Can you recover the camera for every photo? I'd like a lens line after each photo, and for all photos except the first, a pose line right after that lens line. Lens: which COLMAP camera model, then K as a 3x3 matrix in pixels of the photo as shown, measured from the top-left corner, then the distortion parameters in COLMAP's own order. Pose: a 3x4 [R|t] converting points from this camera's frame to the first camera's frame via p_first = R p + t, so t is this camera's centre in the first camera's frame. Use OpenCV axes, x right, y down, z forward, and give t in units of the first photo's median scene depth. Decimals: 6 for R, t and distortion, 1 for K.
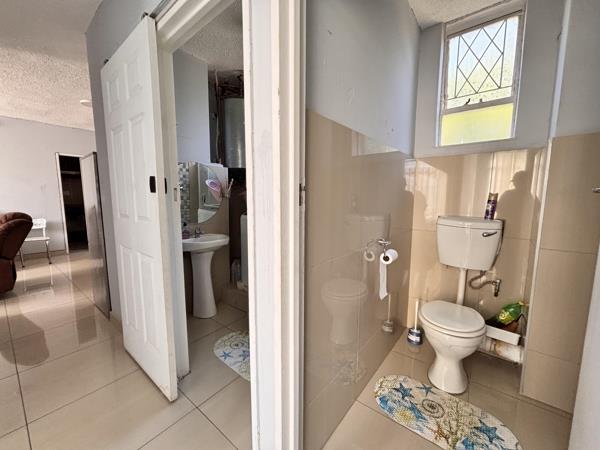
lens RADIAL K [[242.9, 0, 300.0], [0, 242.9, 225.0], [0, 0, 1]] dist [-0.001276, 0.000040]
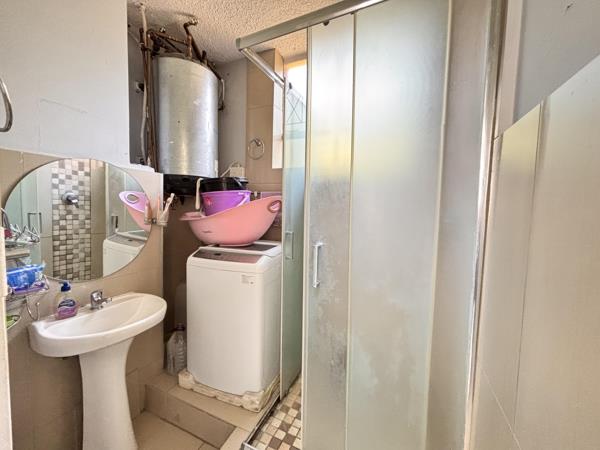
lens RADIAL K [[242.9, 0, 300.0], [0, 242.9, 225.0], [0, 0, 1]] dist [-0.001276, 0.000040]
pose [[0.965298, 0.002053, 0.261144, -0.130063], [0.010094, 0.998929, -0.045165, -0.082119], [-0.260957, 0.046234, 0.964243, 0.352321]]
